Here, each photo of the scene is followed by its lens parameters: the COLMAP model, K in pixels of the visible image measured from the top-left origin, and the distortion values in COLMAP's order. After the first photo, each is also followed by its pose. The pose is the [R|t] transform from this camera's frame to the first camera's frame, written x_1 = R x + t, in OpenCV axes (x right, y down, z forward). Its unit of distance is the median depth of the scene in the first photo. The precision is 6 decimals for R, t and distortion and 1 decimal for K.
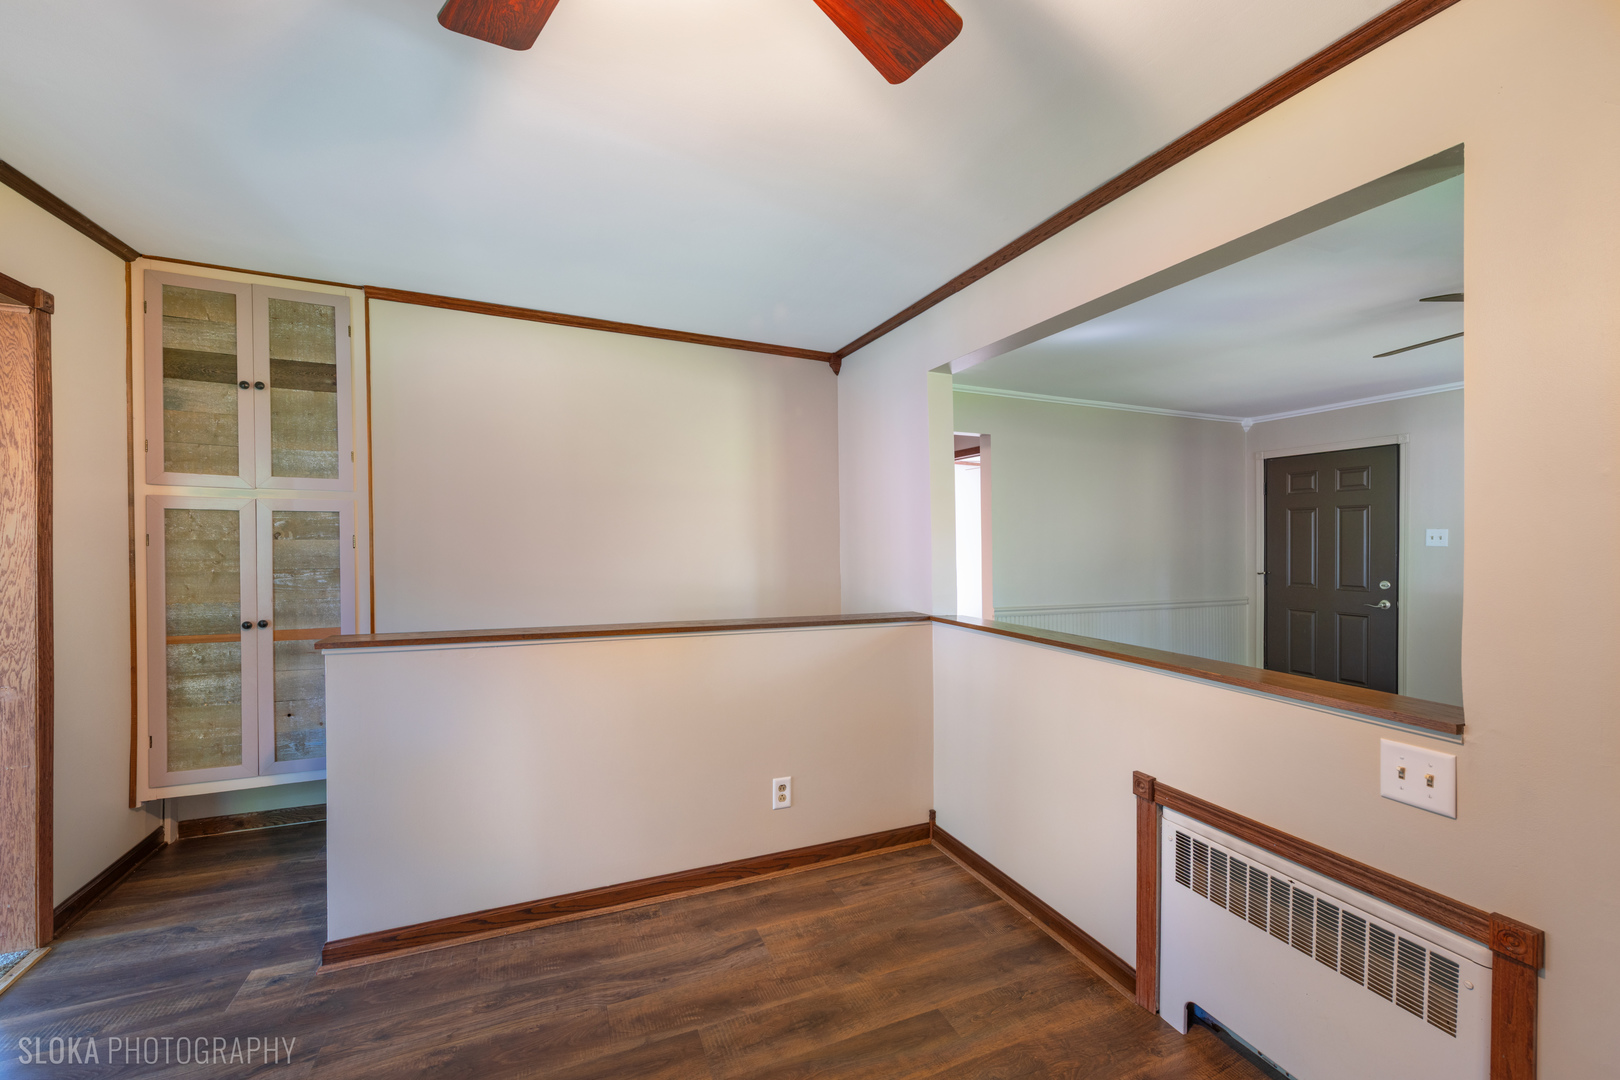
lens RADIAL K [[635.4, 0, 802.4], [0, 635.4, 541.4], [0, 0, 1]] dist [0.003610, -0.003121]
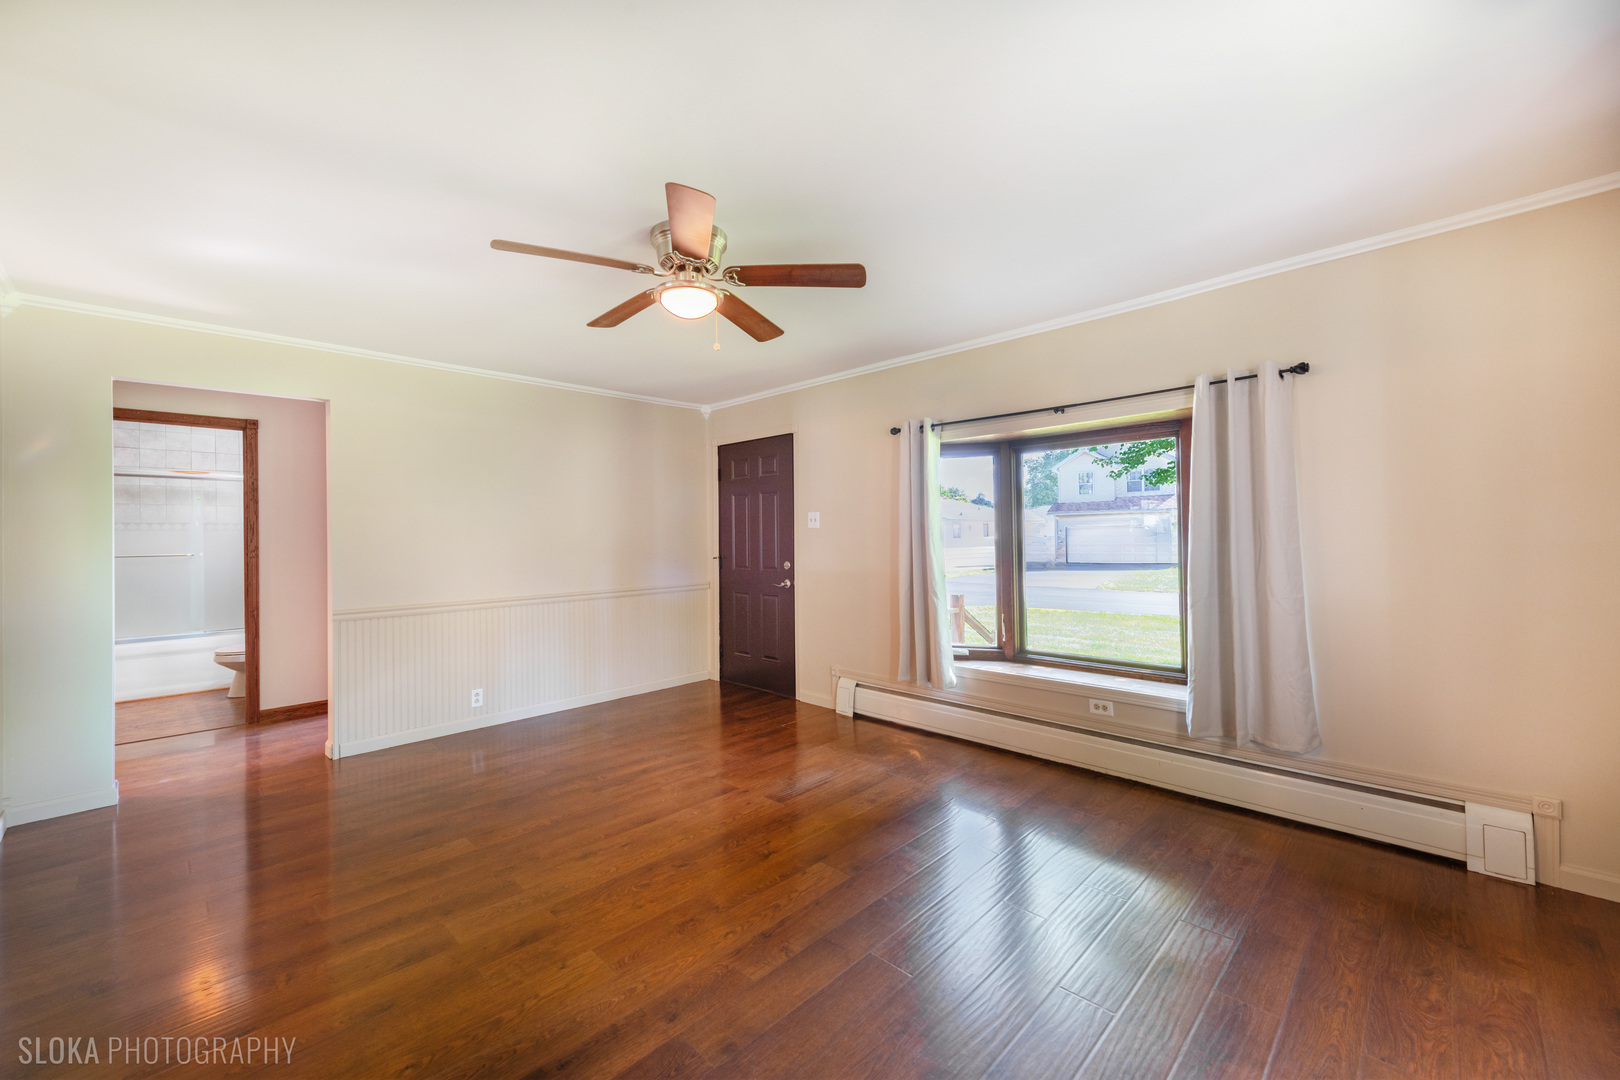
lens RADIAL K [[645.4, 0, 801.7], [0, 645.4, 527.8], [0, 0, 1]] dist [0.006454, -0.000831]
pose [[0.925385, -0.012853, 0.378811, 1.029451], [0.015919, 0.999861, -0.004963, 0.022061], [-0.378694, 0.010623, 0.925461, -0.020628]]
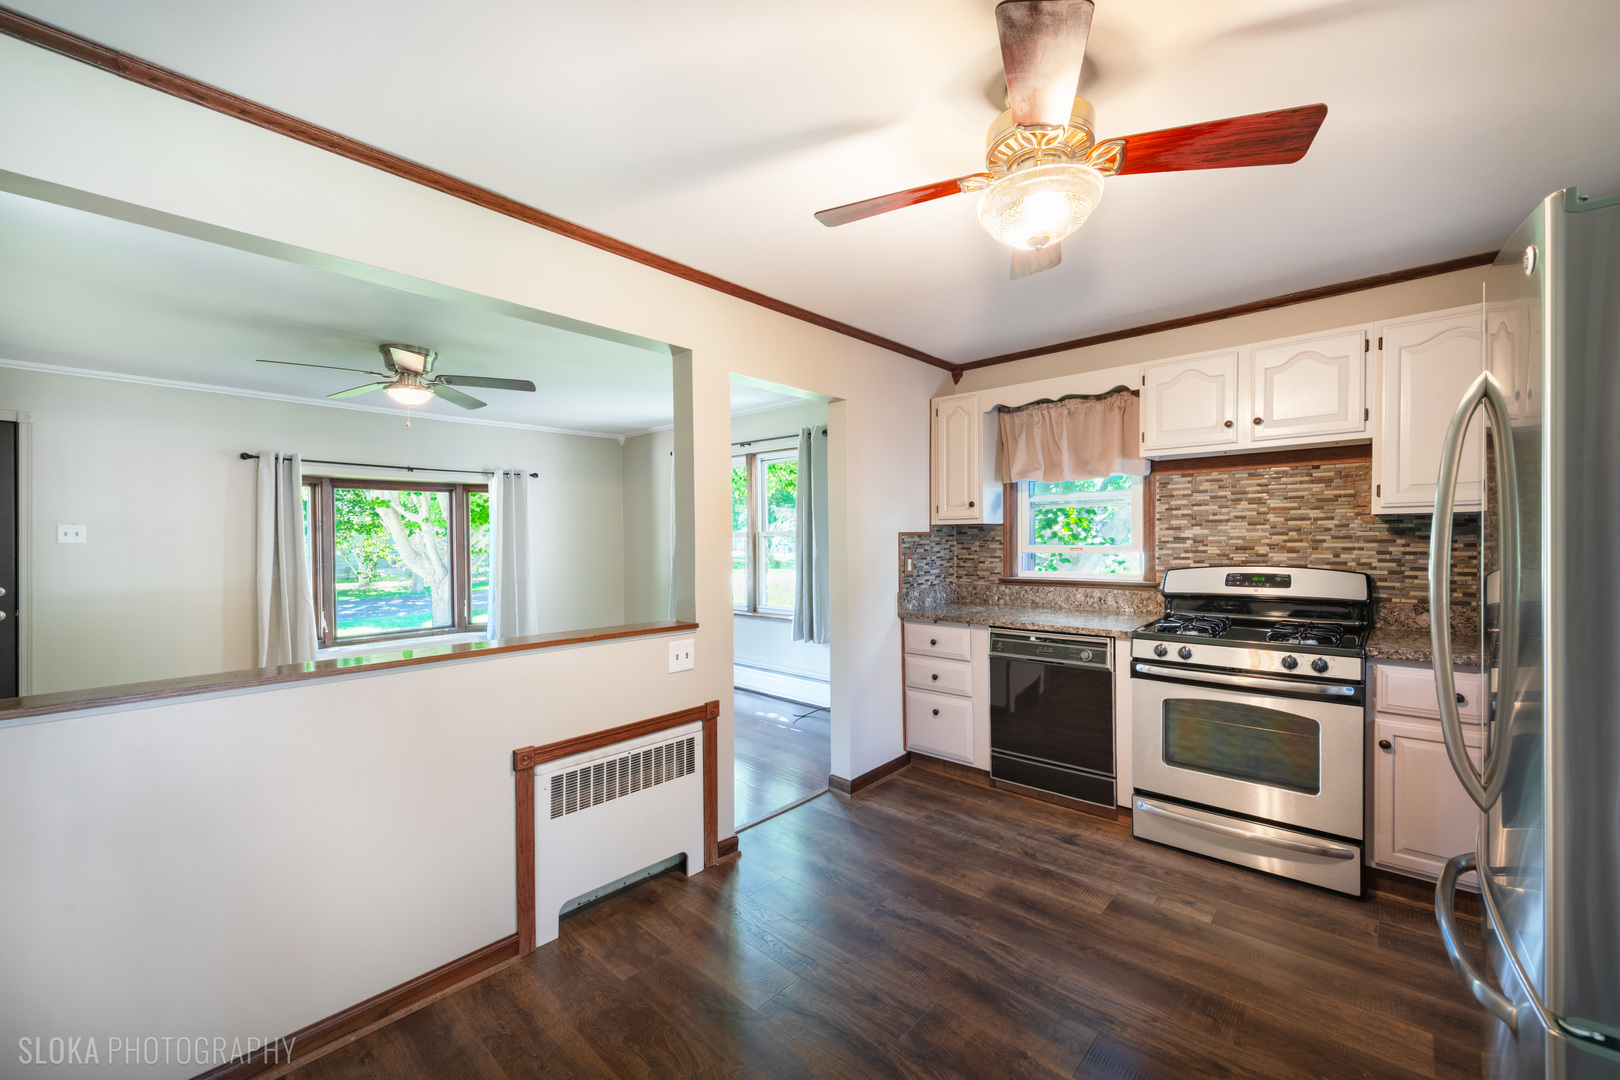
lens RADIAL K [[635.4, 0, 765.1], [0, 635.4, 525.6], [0, 0, 1]] dist [0.003610, -0.003121]
pose [[-0.409446, 0.017722, 0.912162, -0.483599], [0.000542, 0.999816, -0.019182, -0.001196], [-0.912334, -0.007360, -0.409380, 0.785365]]
